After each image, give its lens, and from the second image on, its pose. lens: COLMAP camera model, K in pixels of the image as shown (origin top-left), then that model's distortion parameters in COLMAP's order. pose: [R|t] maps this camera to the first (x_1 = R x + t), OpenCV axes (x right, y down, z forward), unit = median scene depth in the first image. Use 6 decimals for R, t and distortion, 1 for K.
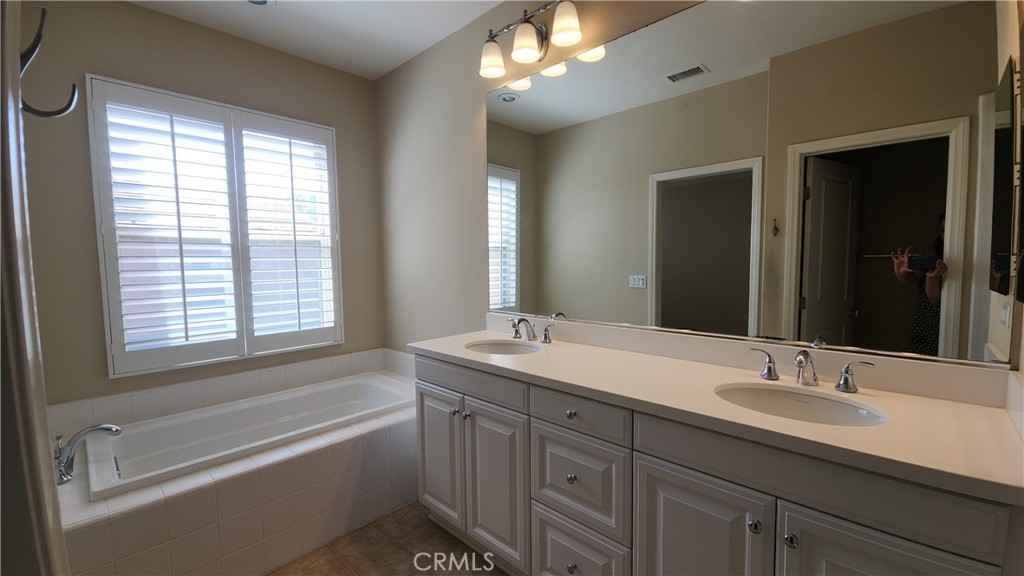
lens RADIAL K [[412.5, 0, 512.7], [0, 412.5, 283.3], [0, 0, 1]] dist [-0.000019, -0.011881]
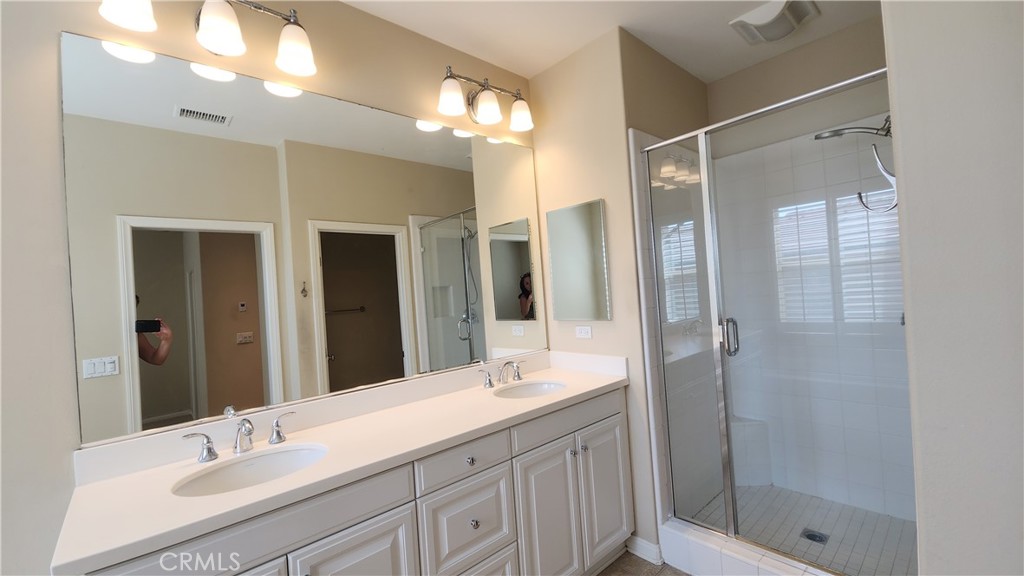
lens RADIAL K [[436.6, 0, 513.2], [0, 436.6, 294.6], [0, 0, 1]] dist [-0.065820, -0.012559]
pose [[0.031050, 0.024500, 0.999218, -0.644635], [0.130381, 0.991059, -0.028351, -0.029551], [-0.990978, 0.131159, 0.027578, 0.567276]]
